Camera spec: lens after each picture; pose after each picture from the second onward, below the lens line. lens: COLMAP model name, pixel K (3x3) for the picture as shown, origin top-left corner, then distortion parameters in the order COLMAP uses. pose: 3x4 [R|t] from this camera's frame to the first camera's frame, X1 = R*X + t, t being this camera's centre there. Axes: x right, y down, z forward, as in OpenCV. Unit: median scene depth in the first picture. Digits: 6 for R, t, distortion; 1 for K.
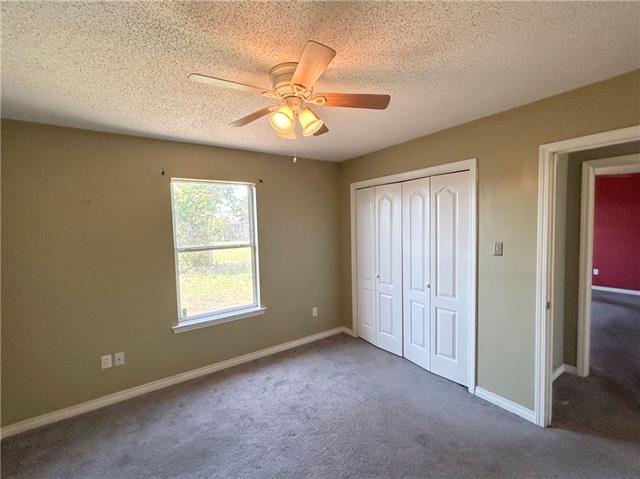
lens RADIAL K [[310.3, 0, 320.0], [0, 310.3, 239.5], [0, 0, 1]] dist [-0.001158, -0.000577]
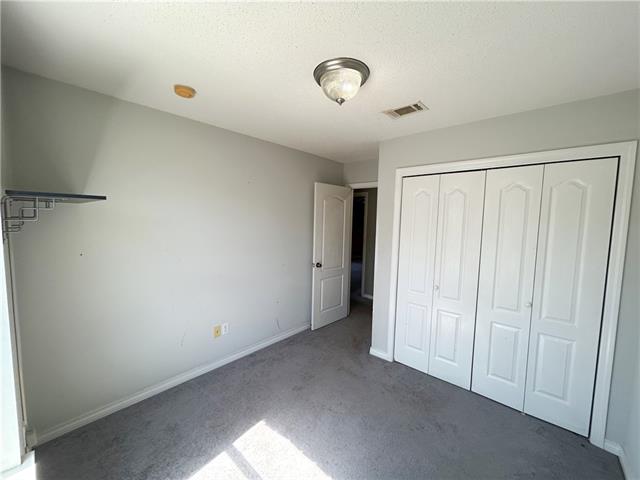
lens RADIAL K [[256.0, 0, 320.0], [0, 256.0, 240.0], [0, 0, 1]] dist [0.000561, 0.000331]
pose [[0.957478, 0.025075, 0.287414, -0.319316], [-0.033800, 0.999105, 0.025431, -0.013297], [-0.286519, -0.034064, 0.957469, 0.510242]]
